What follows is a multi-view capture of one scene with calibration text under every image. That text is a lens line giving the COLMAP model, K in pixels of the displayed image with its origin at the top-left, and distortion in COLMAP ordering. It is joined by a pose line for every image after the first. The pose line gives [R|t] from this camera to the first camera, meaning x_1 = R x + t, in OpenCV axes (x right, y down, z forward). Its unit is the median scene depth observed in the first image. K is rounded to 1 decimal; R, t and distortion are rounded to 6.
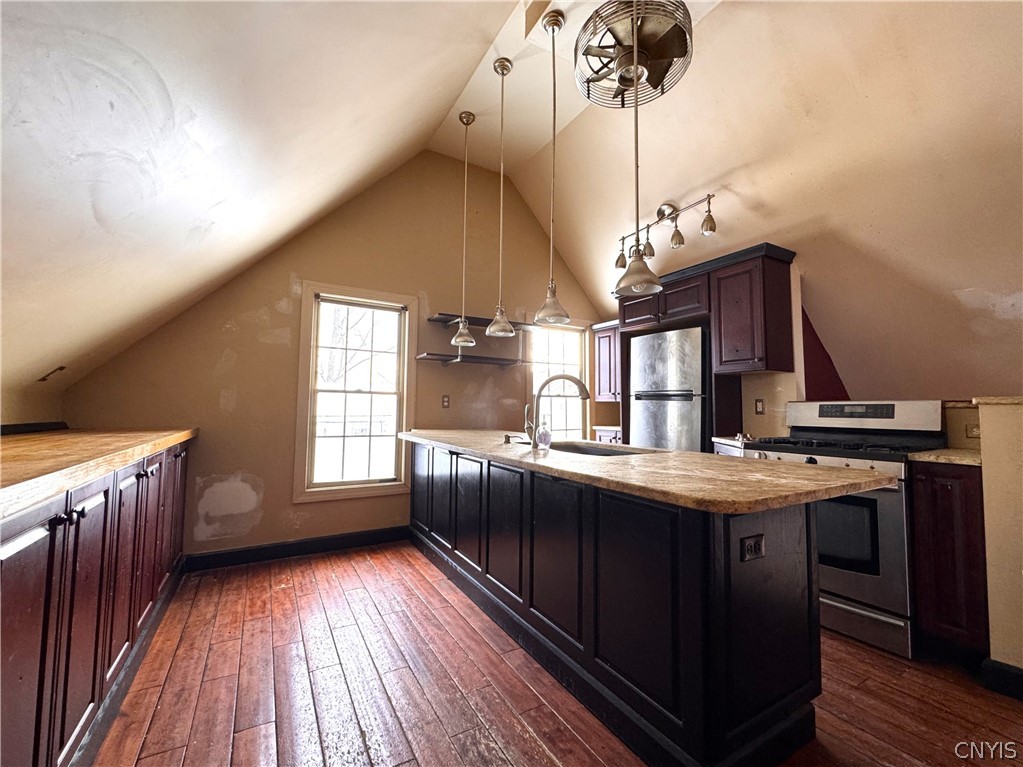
lens RADIAL K [[414.5, 0, 516.4], [0, 414.5, 387.5], [0, 0, 1]] dist [-0.001158, 0.000278]
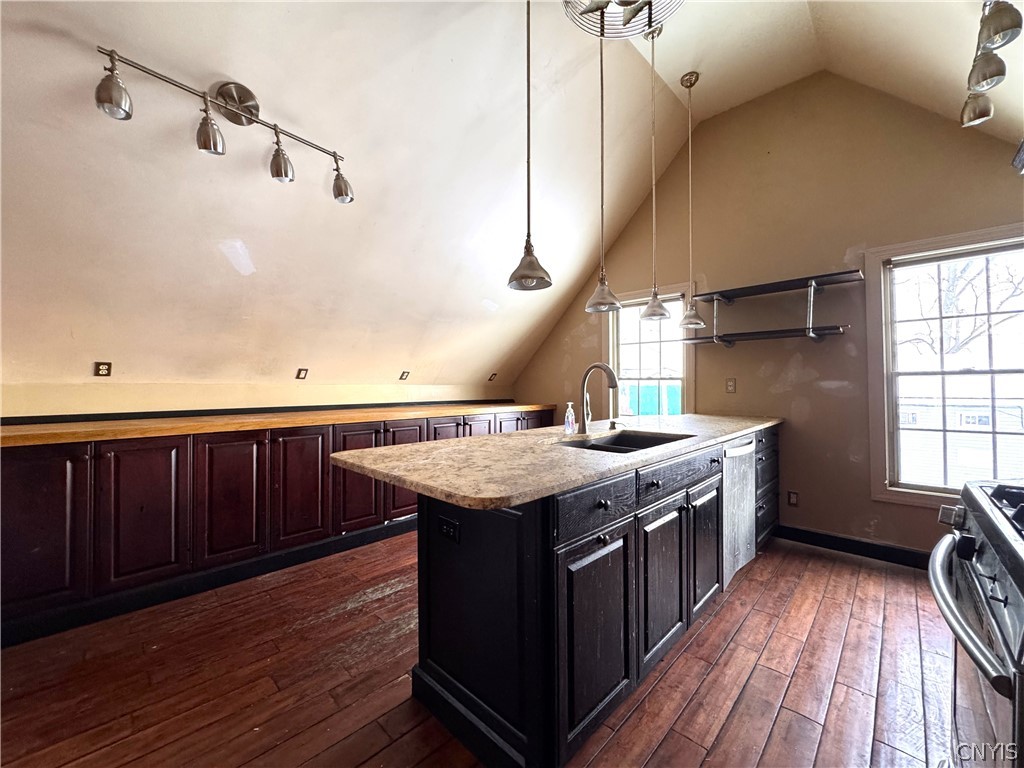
lens RADIAL K [[414.9, 0, 518.1], [0, 414.9, 383.8], [0, 0, 1]] dist [-0.001158, 0.000278]
pose [[0.274014, -0.015025, -0.961608, 0.619370], [0.046742, 0.998904, -0.002288, 0.009251], [0.960589, -0.044321, 0.274416, 0.326603]]
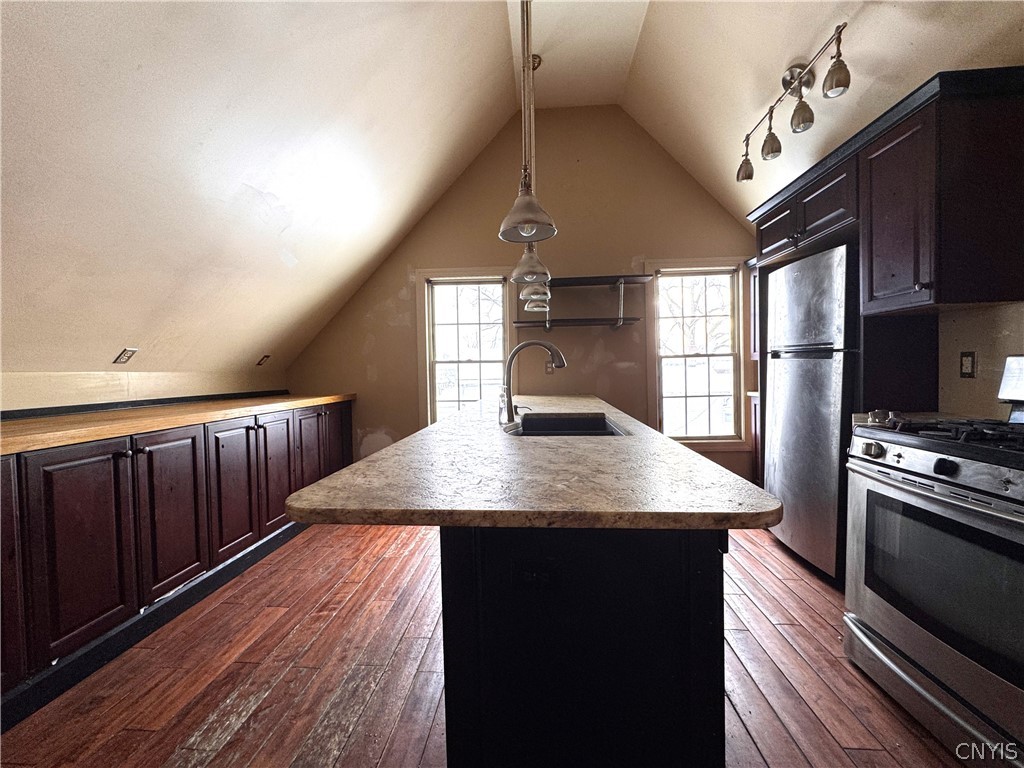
lens RADIAL K [[414.9, 0, 517.5], [0, 414.9, 383.2], [0, 0, 1]] dist [-0.001158, 0.000278]
pose [[0.825084, -0.005320, -0.564986, 0.353303], [0.052244, 0.996390, 0.066912, 0.000348], [0.562590, -0.084725, 0.822383, 0.145646]]
